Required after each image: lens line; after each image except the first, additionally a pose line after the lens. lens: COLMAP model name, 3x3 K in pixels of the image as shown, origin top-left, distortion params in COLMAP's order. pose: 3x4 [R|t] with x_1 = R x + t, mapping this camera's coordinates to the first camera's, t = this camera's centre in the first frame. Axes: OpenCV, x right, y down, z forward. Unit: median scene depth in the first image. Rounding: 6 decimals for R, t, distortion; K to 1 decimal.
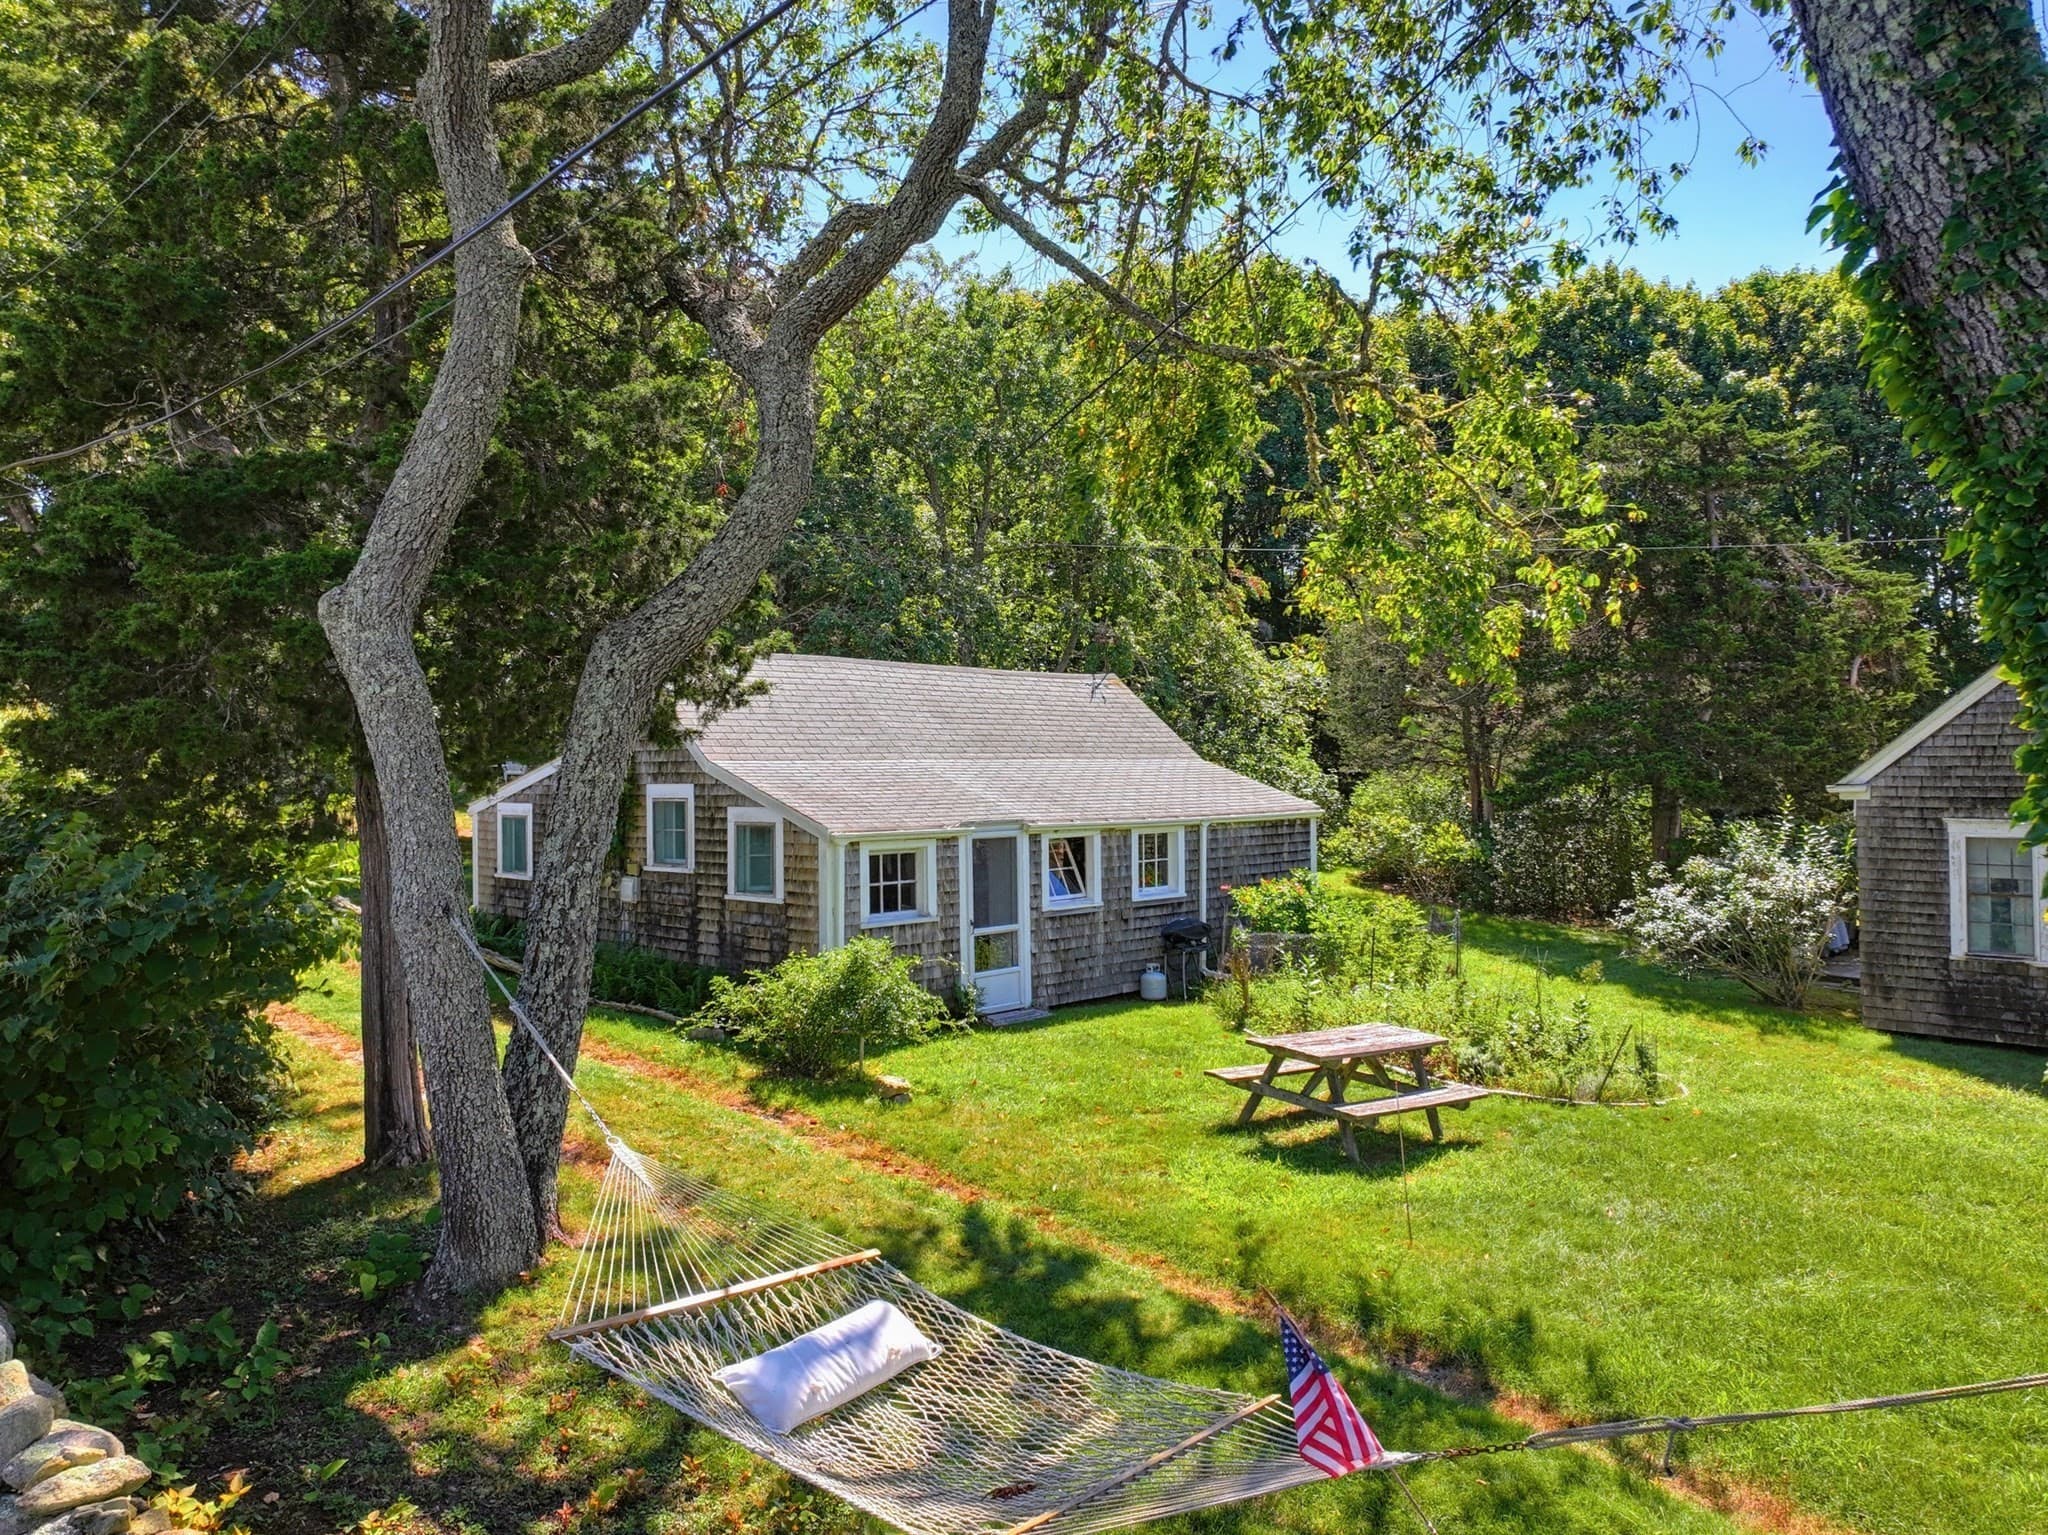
lens RADIAL K [[1464.3, 0, 1040.1], [0, 1464.3, 760.9], [0, 0, 1]] dist [-0.006215, 0.007831]
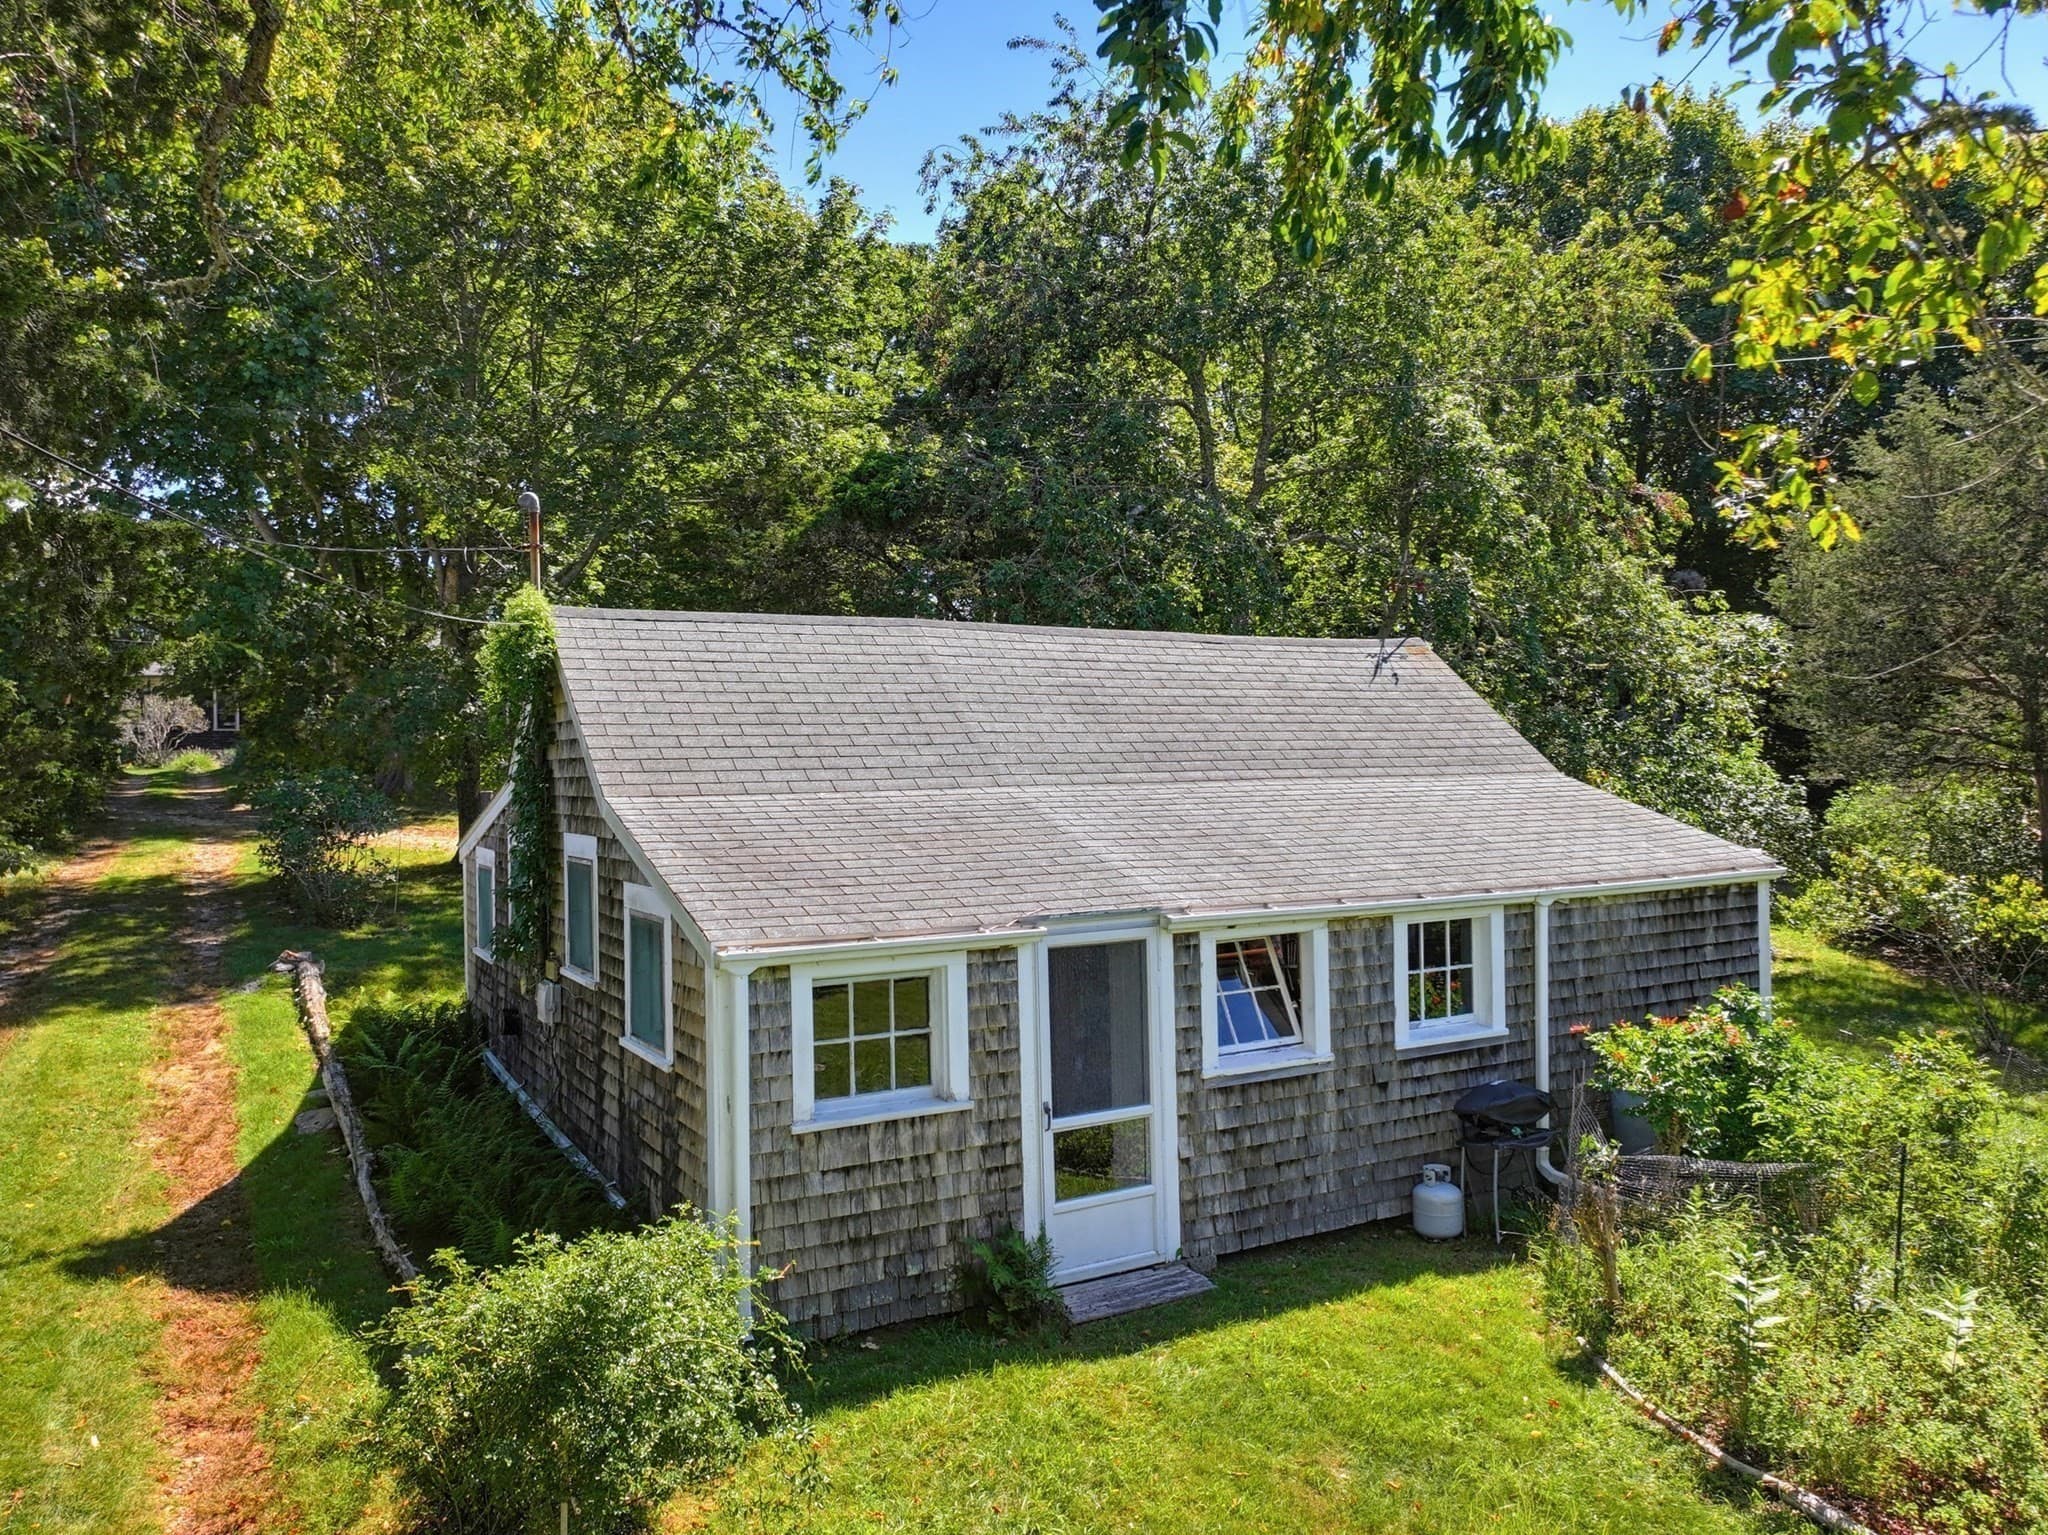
lens RADIAL K [[1464.3, 0, 1040.1], [0, 1464.3, 760.9], [0, 0, 1]] dist [-0.006215, 0.007831]
pose [[0.961588, -0.007773, -0.274388, 0.082424], [0.010049, 0.999926, 0.006891, -0.014982], [0.274315, -0.009384, 0.961594, 0.428195]]
